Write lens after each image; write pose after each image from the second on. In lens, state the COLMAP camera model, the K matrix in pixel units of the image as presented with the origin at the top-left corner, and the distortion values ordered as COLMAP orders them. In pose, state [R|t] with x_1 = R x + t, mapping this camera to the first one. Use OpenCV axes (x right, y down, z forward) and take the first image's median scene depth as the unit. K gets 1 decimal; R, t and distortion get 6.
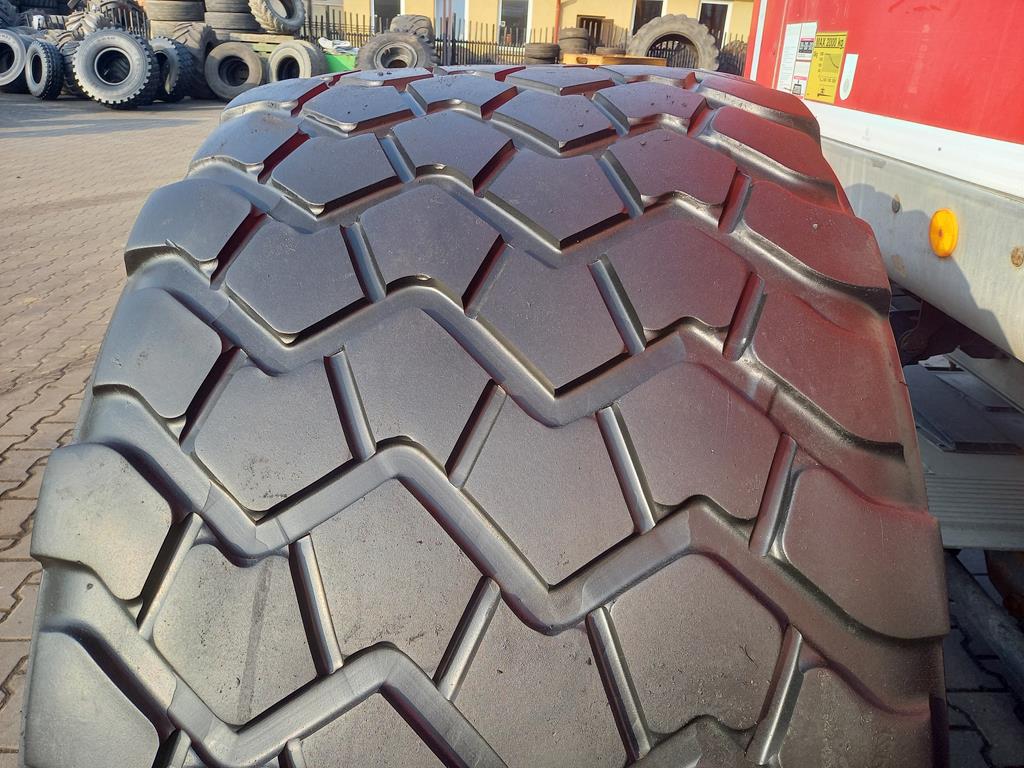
lens RADIAL K [[747.1, 0, 512.0], [0, 747.1, 384.0], [0, 0, 1]] dist [0.023299, -0.001144]
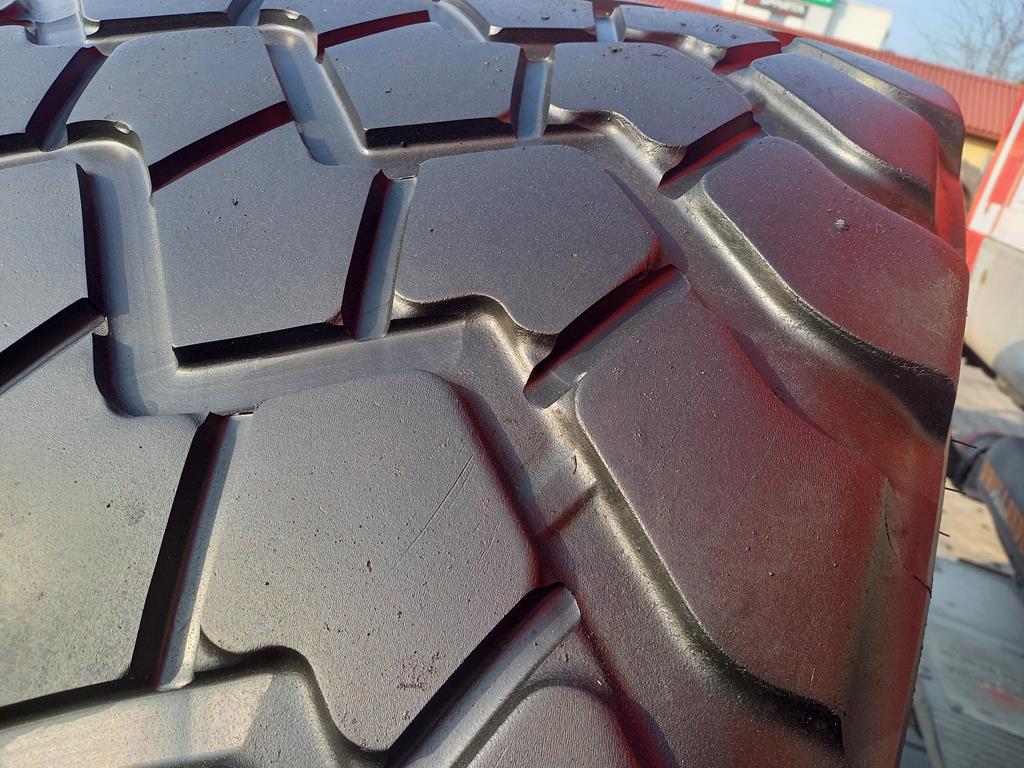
lens RADIAL K [[747.1, 0, 512.0], [0, 747.1, 384.0], [0, 0, 1]] dist [0.023299, -0.001144]
pose [[0.930713, 0.291263, -0.221222, 0.339850], [-0.308406, 0.950114, -0.046577, -0.014917], [0.196620, 0.111576, 0.974111, 0.470797]]
